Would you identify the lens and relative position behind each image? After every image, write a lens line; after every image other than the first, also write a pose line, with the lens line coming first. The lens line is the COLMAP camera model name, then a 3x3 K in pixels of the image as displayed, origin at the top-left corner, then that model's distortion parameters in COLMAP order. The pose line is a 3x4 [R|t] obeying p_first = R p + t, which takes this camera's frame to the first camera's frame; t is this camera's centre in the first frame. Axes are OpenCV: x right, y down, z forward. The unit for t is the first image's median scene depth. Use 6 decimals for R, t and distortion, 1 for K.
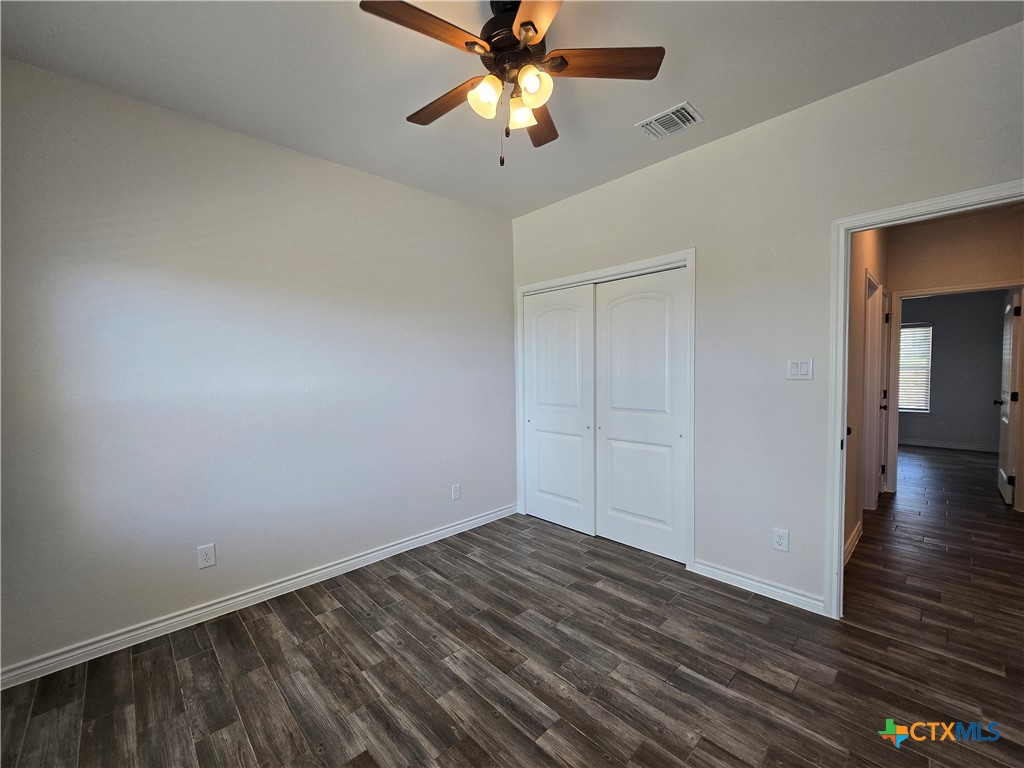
lens RADIAL K [[421.3, 0, 501.7], [0, 421.3, 387.7], [0, 0, 1]] dist [-0.007714, 0.003299]
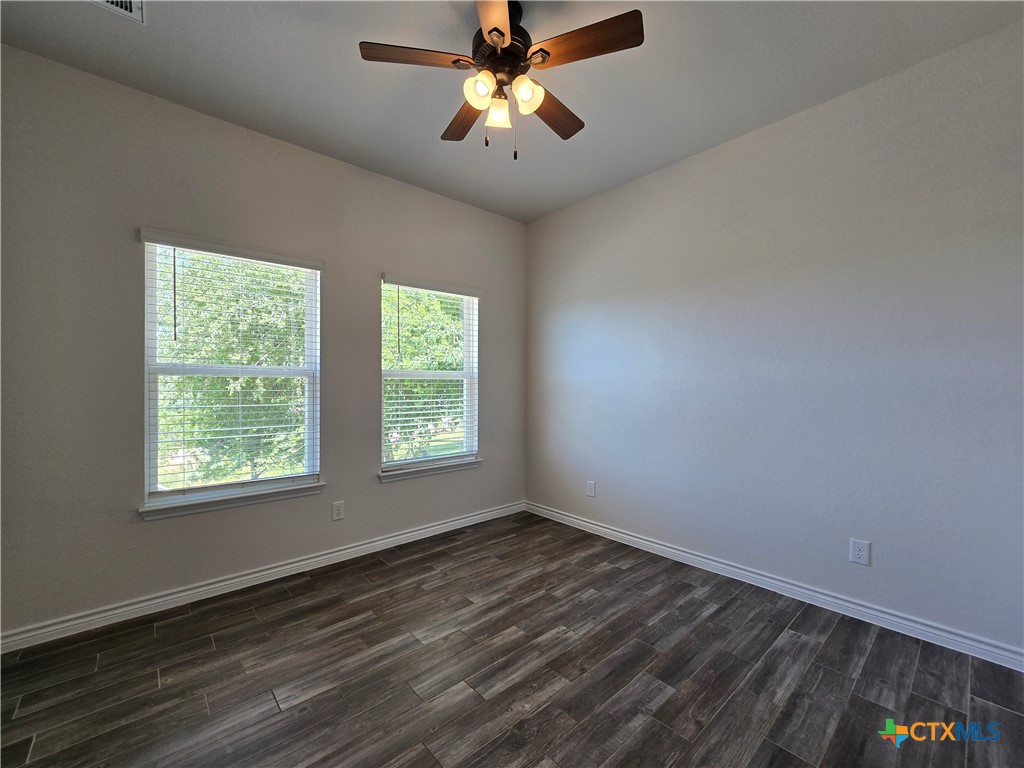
lens RADIAL K [[421.3, 0, 513.0], [0, 421.3, 383.6], [0, 0, 1]] dist [-0.007714, 0.003299]
pose [[-0.017007, 0.015999, -0.999727, 0.825394], [-0.048059, 0.998703, 0.016800, 0.022143], [0.998700, 0.048332, -0.016216, 0.778795]]
